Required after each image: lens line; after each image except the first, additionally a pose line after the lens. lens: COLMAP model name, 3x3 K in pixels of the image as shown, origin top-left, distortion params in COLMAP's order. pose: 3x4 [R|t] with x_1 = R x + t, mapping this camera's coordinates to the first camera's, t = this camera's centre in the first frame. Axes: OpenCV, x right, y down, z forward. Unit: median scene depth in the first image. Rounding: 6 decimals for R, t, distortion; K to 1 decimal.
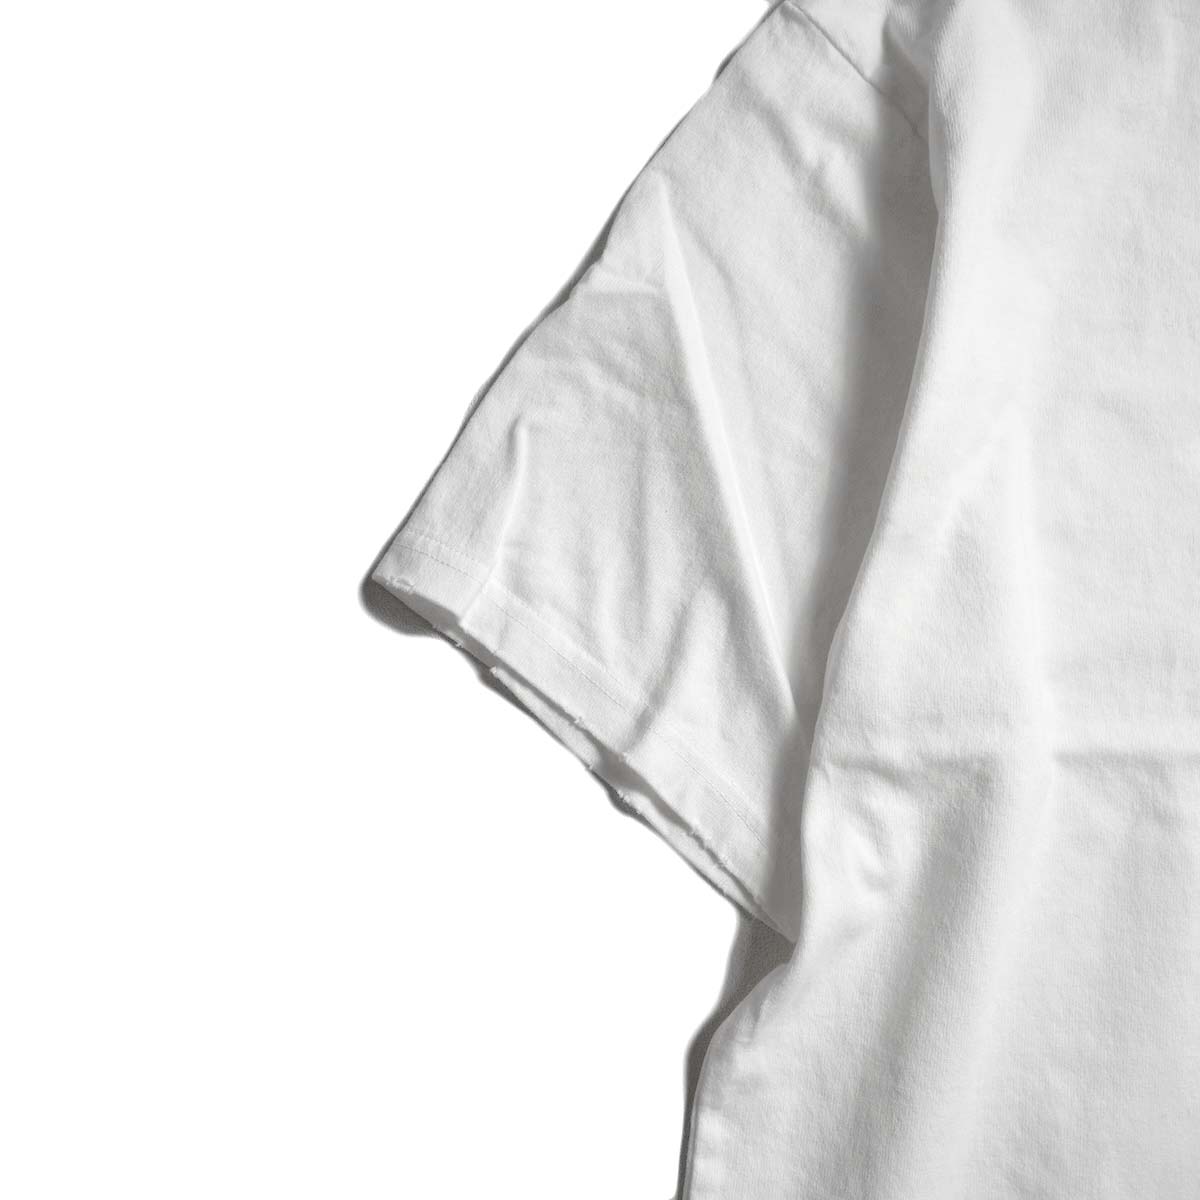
lens RADIAL K [[1332.7, 0, 600.1], [0, 1332.7, 600.0], [0, 0, 1]] dist [-0.003465, 0.000000]
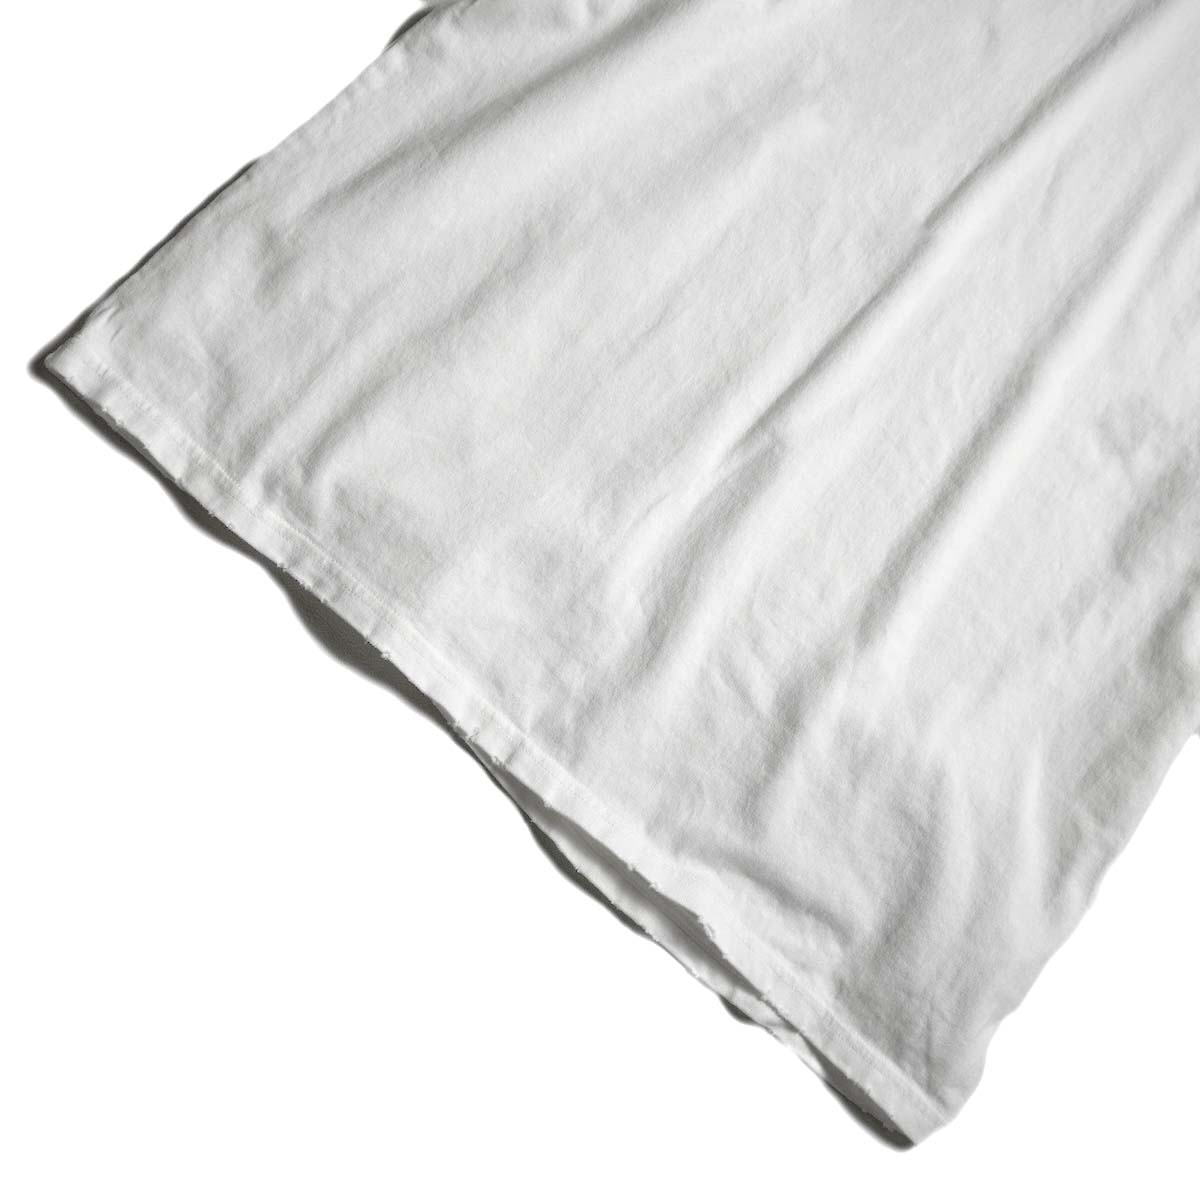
lens RADIAL K [[1332.7, 0, 600.0], [0, 1332.7, 600.0], [0, 0, 1]] dist [-0.003465, 0.000000]
pose [[0.742909, 0.665549, 0.071626, 0.538858], [-0.661237, 0.746297, -0.076196, 0.800953], [-0.104166, 0.009245, 0.994517, -0.460779]]
